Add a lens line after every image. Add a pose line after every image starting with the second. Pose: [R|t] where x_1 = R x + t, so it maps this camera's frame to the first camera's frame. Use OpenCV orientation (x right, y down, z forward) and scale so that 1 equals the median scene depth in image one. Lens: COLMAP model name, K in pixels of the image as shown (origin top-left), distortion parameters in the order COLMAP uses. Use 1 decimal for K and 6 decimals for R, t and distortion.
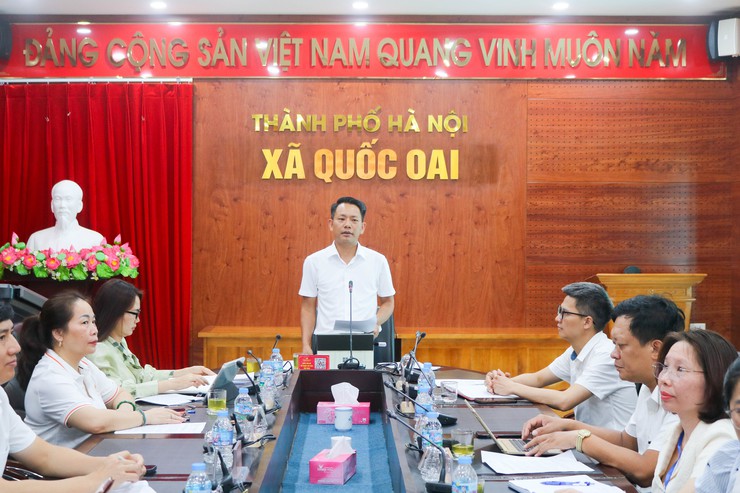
lens RADIAL K [[1268.1, 0, 370.0], [0, 1268.1, 246.5], [0, 0, 1]] dist [-0.037610, -0.054474]
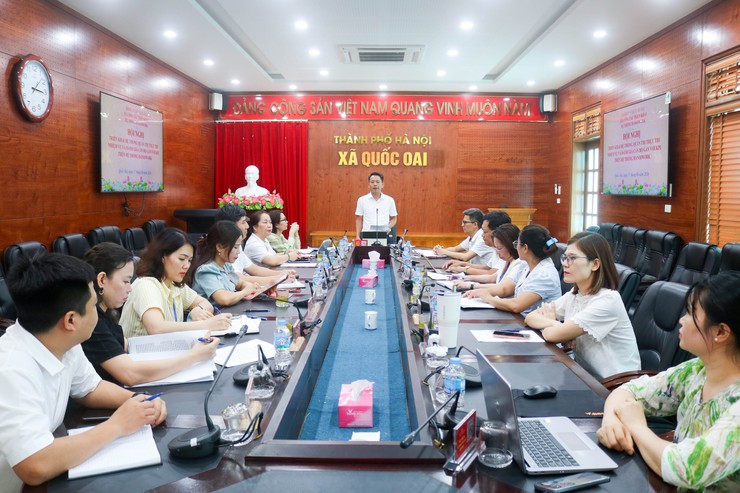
lens RADIAL K [[634.7, 0, 370.0], [0, 634.7, 246.5], [0, 0, 1]] dist [-0.121105, 0.000173]
pose [[0.999490, 0.008758, -0.030716, 0.005780], [-0.006571, 0.997484, 0.070593, 0.010680], [0.031257, -0.070355, 0.997032, -0.119452]]
